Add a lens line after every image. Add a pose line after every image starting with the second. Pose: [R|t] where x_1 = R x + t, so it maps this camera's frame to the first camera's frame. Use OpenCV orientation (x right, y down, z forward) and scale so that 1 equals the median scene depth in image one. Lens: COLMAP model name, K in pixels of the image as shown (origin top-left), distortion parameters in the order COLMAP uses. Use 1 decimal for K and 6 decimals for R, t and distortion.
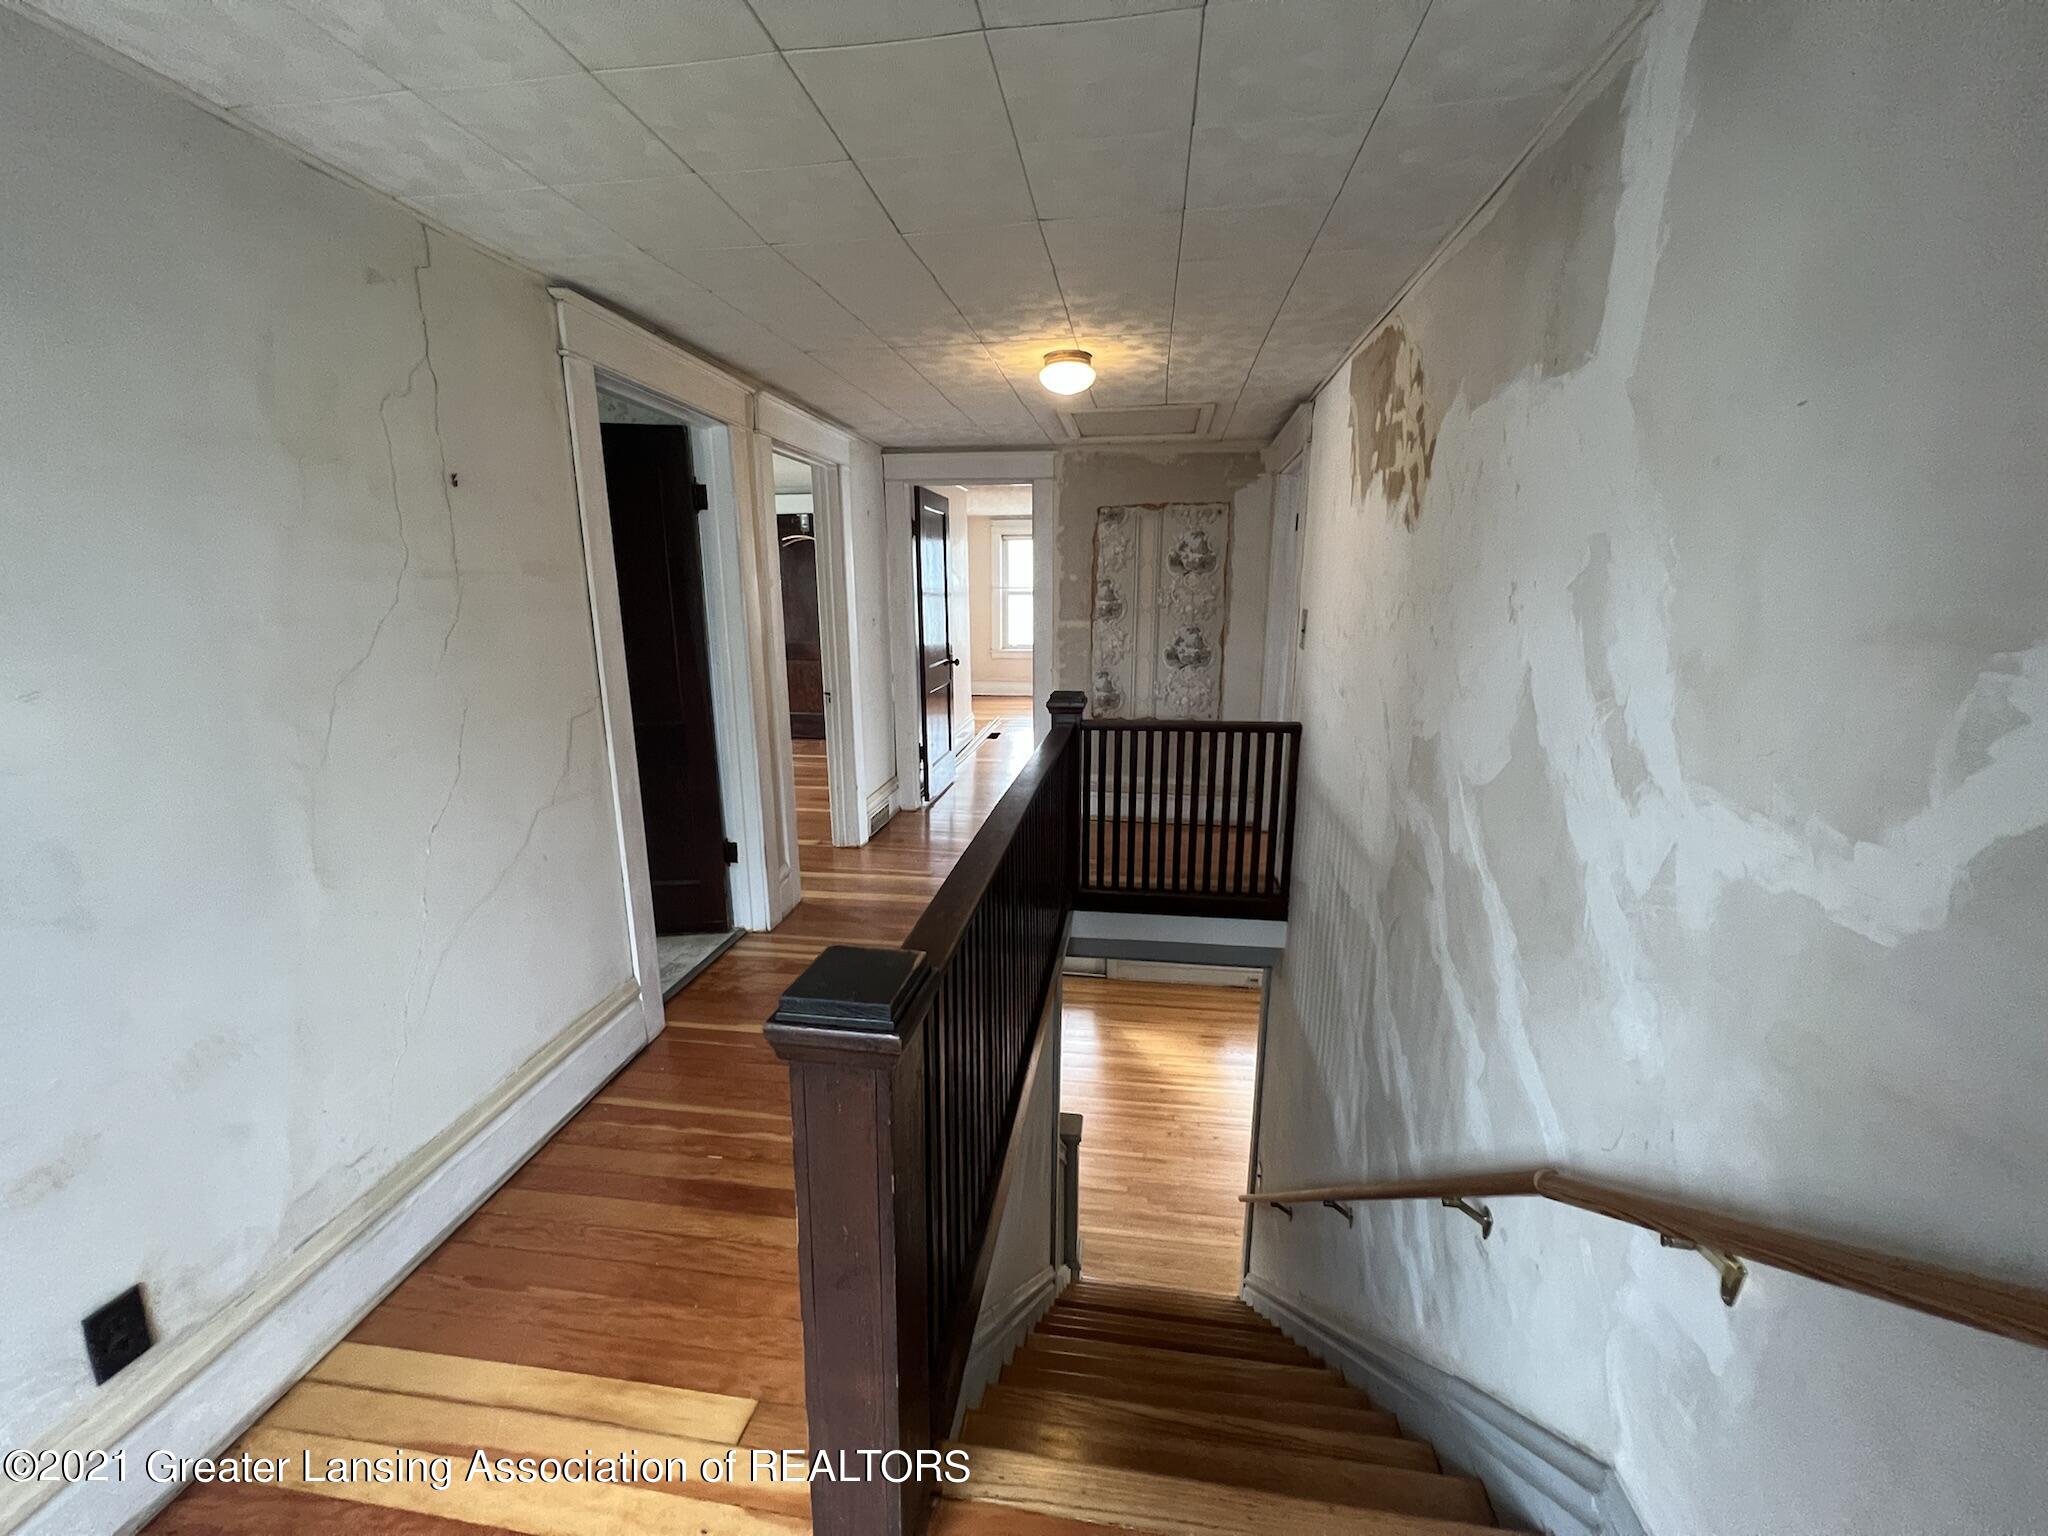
lens RADIAL K [[821.9, 0, 1022.6], [0, 821.9, 768.5], [0, 0, 1]] dist [-0.000260, 0.000525]
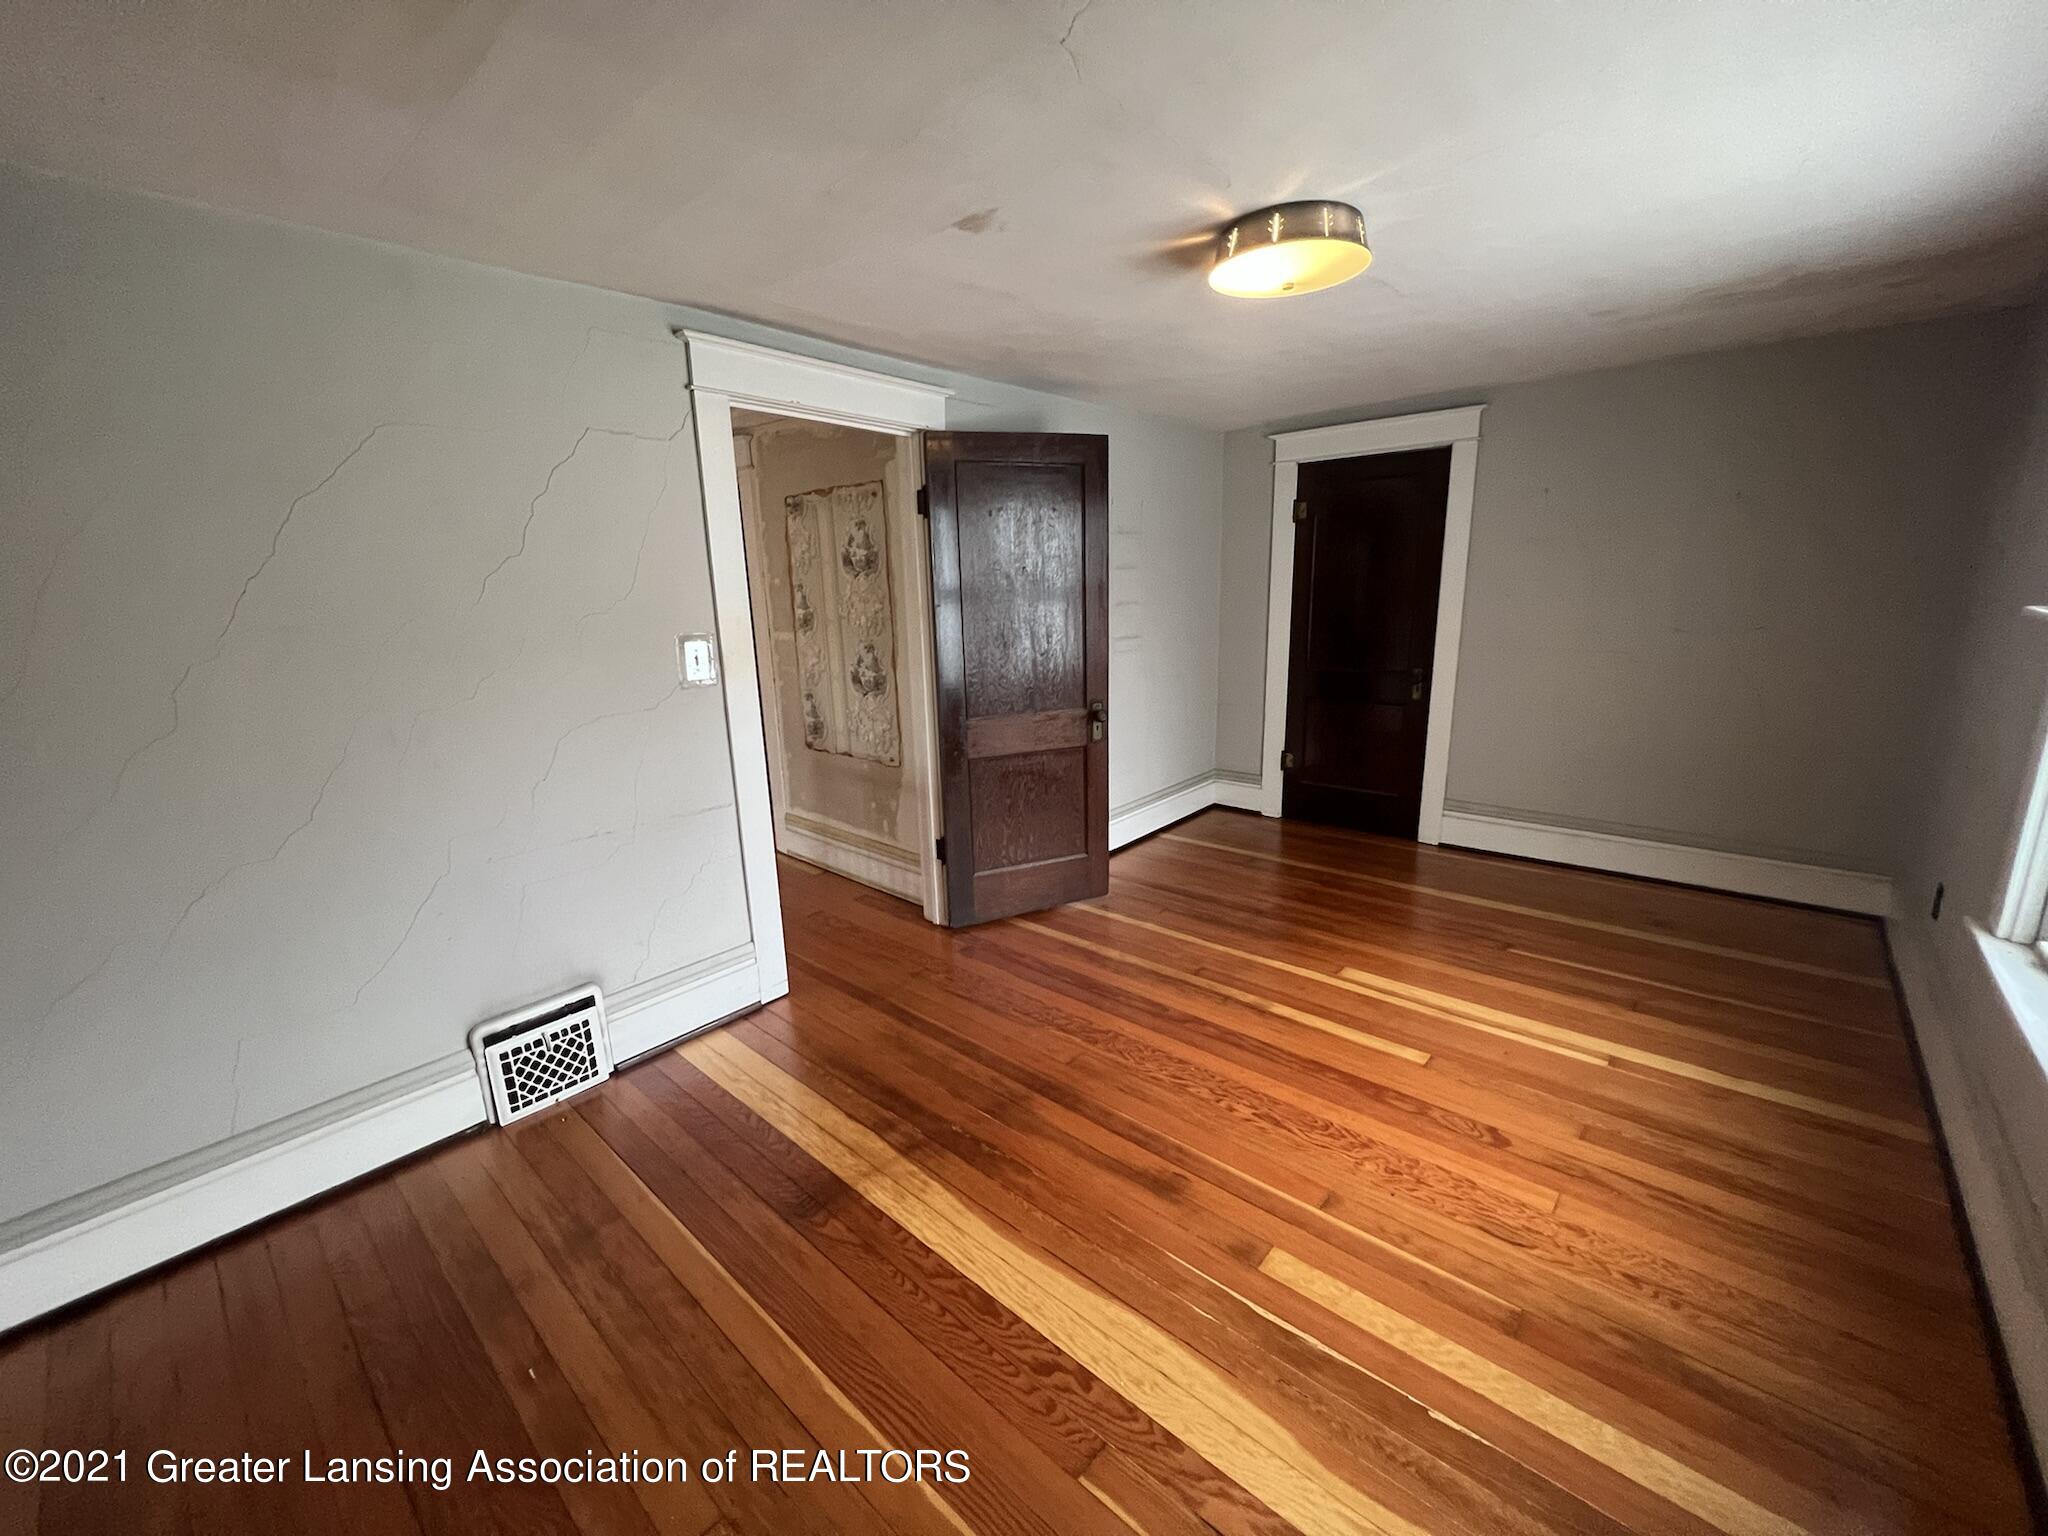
lens RADIAL K [[821.9, 0, 1026.5], [0, 821.9, 767.5], [0, 0, 1]] dist [-0.000260, 0.000525]
pose [[0.836887, 0.110503, -0.536105, 0.762619], [-0.103930, 0.993673, 0.042577, -0.104246], [0.537418, 0.020085, 0.843077, 0.425621]]
